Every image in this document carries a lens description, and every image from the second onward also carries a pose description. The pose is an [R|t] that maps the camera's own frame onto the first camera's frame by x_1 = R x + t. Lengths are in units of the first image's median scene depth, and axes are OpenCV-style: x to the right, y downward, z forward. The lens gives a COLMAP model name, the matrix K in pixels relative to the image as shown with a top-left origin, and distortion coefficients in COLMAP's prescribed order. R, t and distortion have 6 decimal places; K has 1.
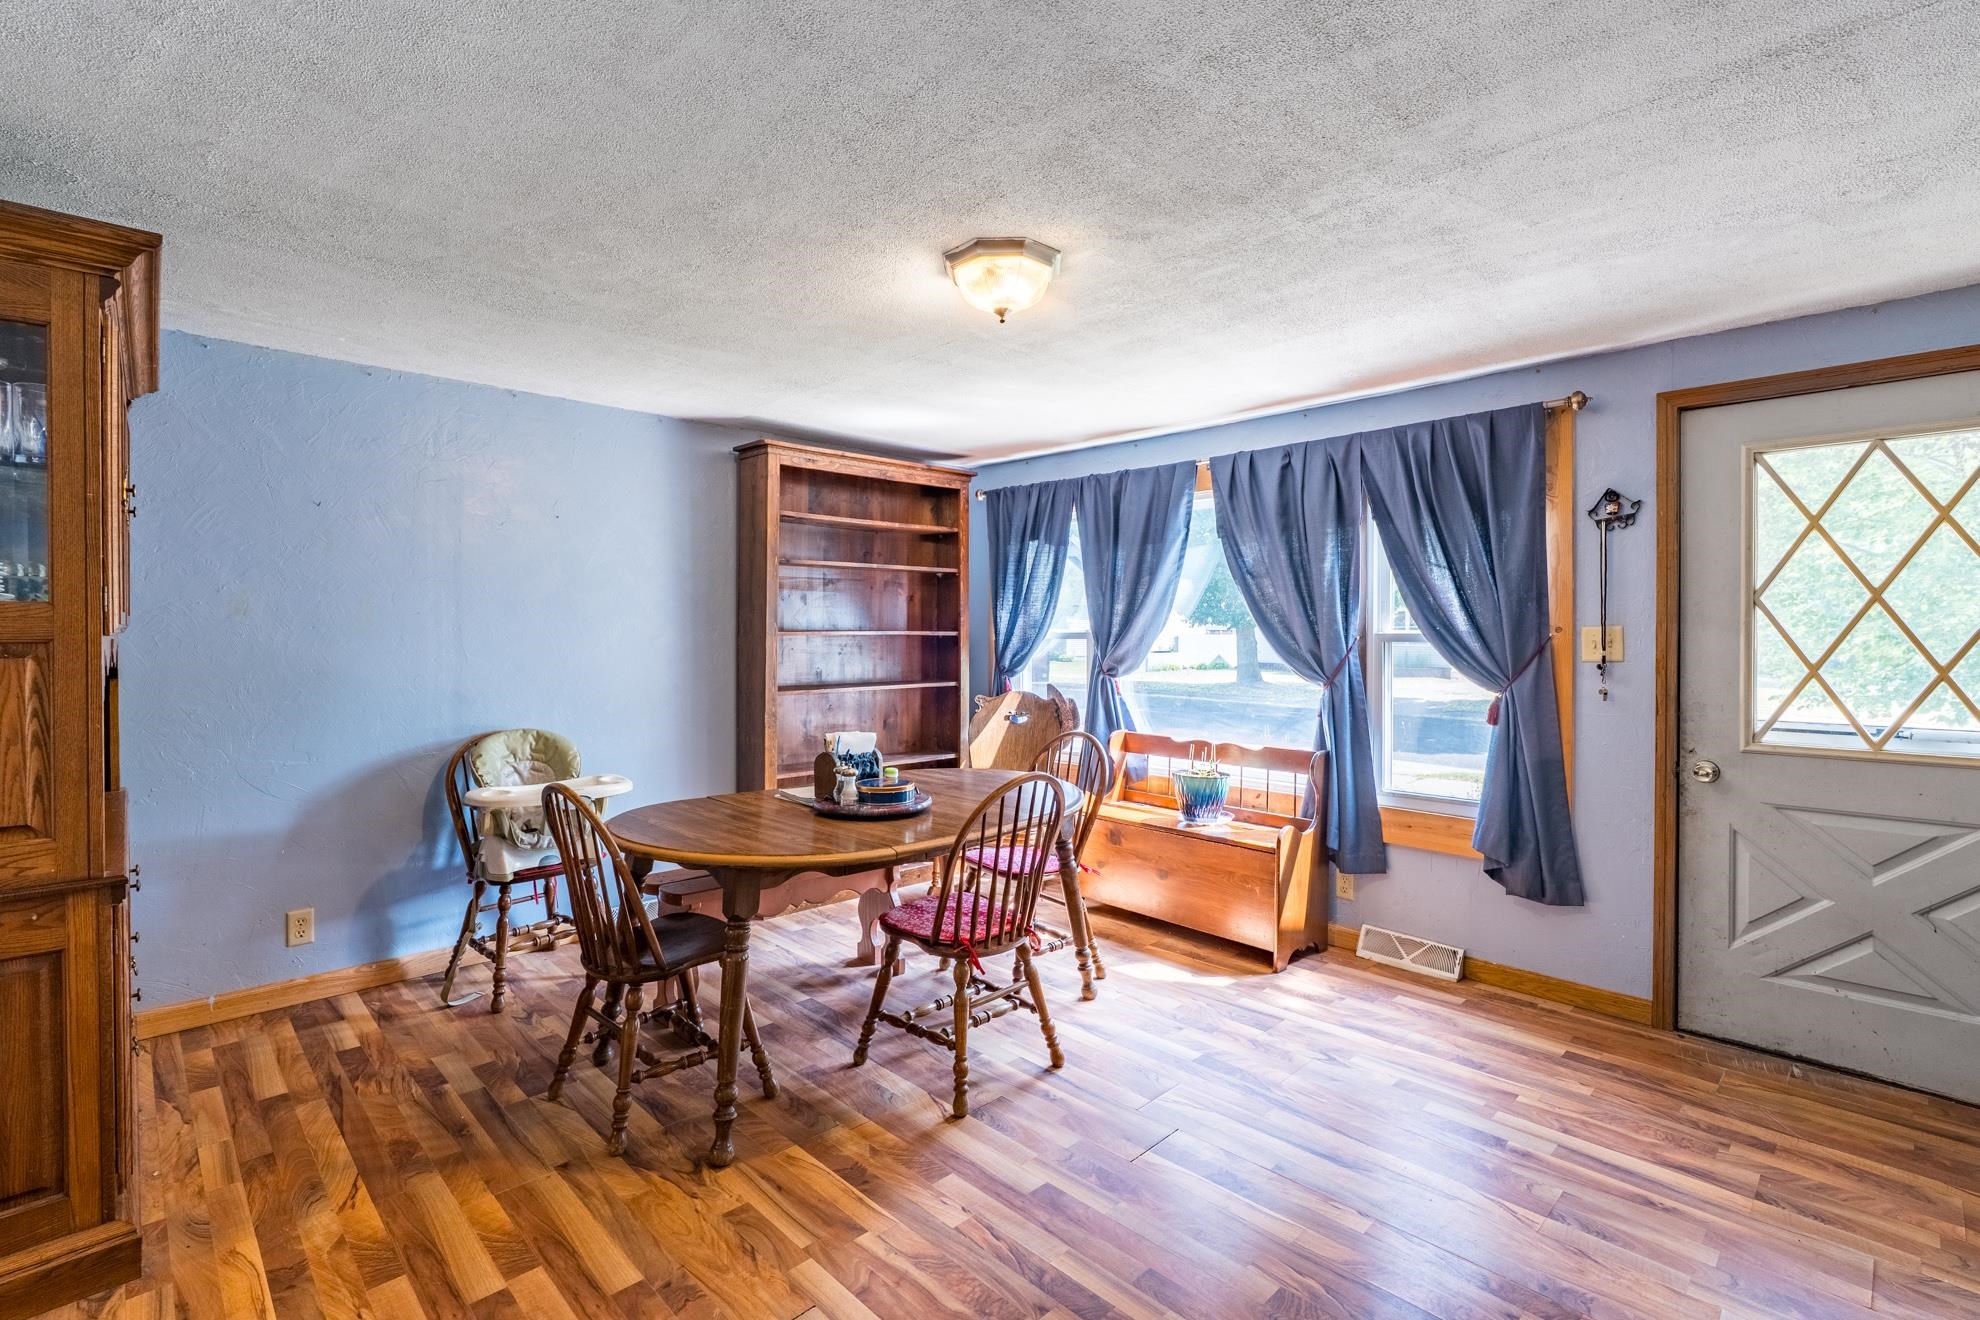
lens RADIAL K [[895.9, 0, 958.8], [0, 895.9, 637.3], [0, 0, 1]] dist [-0.001093, 0.000037]
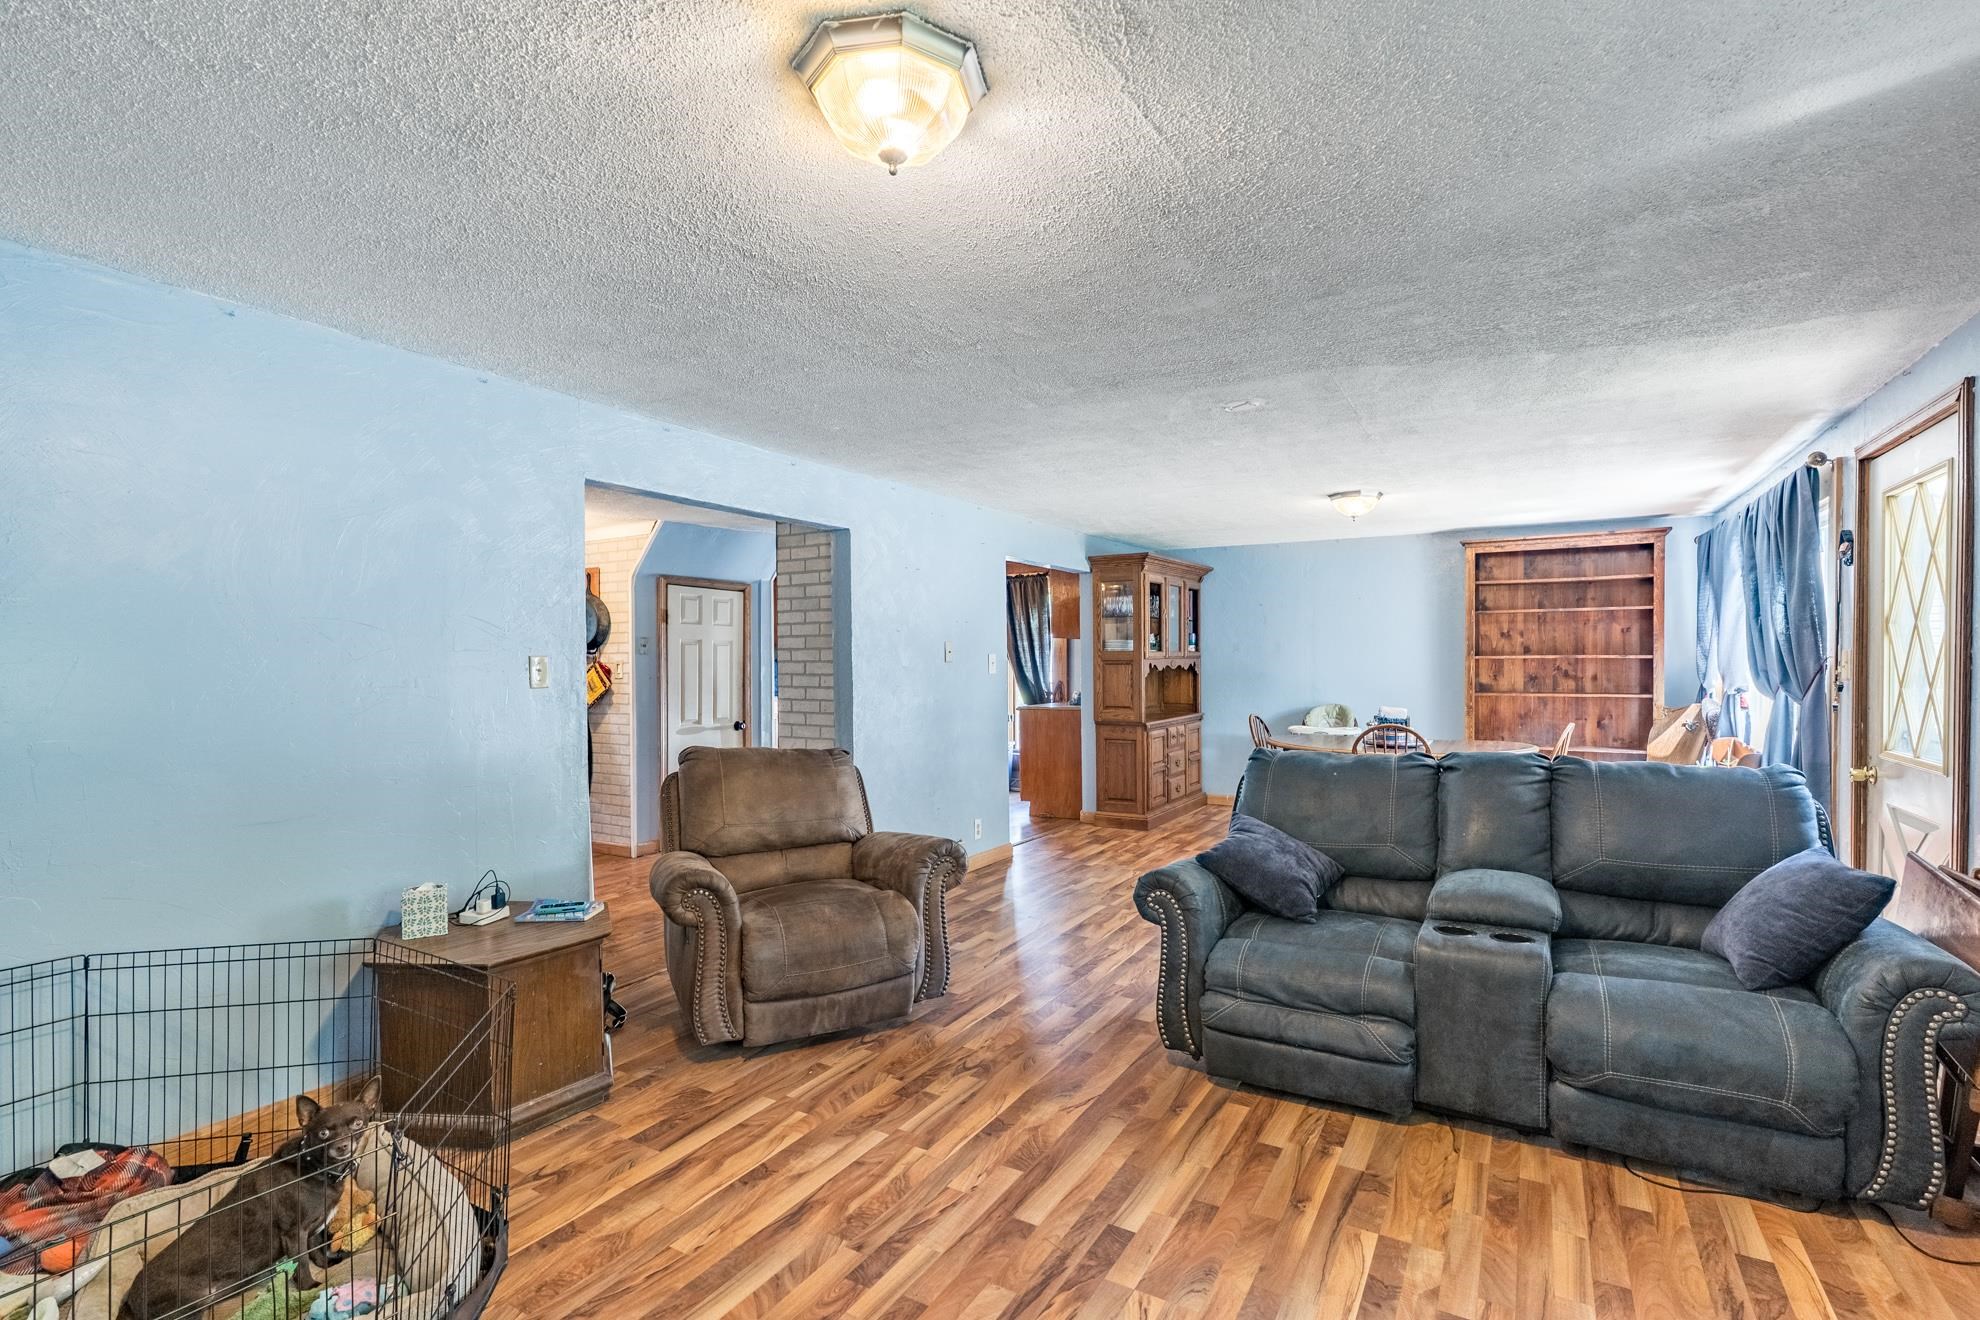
lens RADIAL K [[934.5, 0, 990.0], [0, 934.5, 660.0], [0, 0, 1]] dist [0.000733, 0.000408]
pose [[0.277238, -0.000087, -0.960801, 1.528599], [-0.000489, 1.000000, -0.000231, 0.002487], [0.960801, 0.000534, 0.277238, -0.409845]]
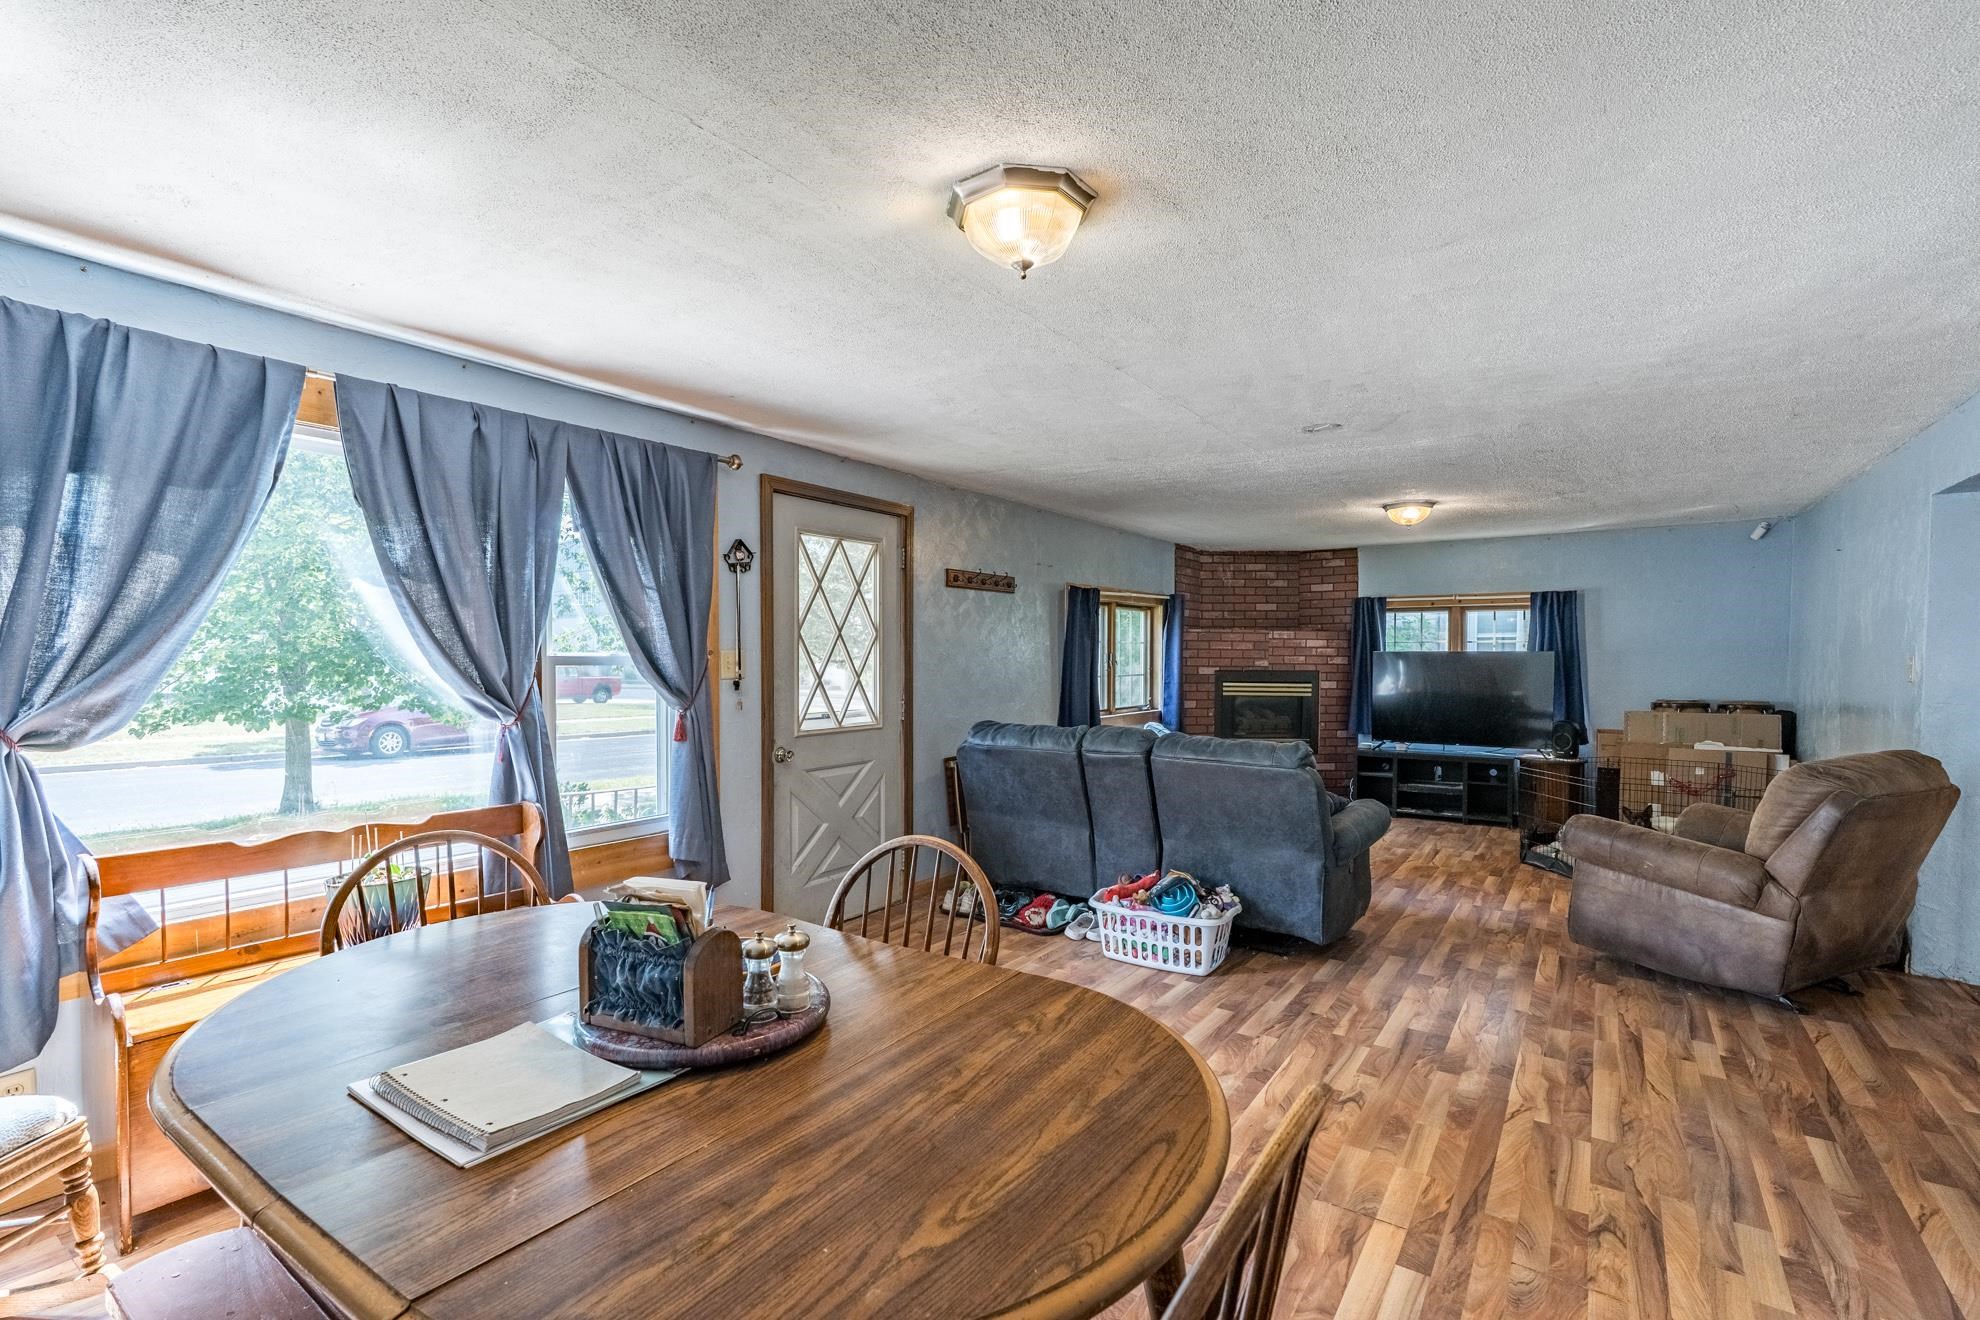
lens RADIAL K [[934.5, 0, 990.0], [0, 934.5, 660.0], [0, 0, 1]] dist [0.000733, 0.000408]
pose [[-0.227305, -0.007111, 0.973798, -0.585733], [0.000986, 0.999971, 0.007532, -0.006734], [-0.973823, 0.002672, -0.227291, 0.903396]]
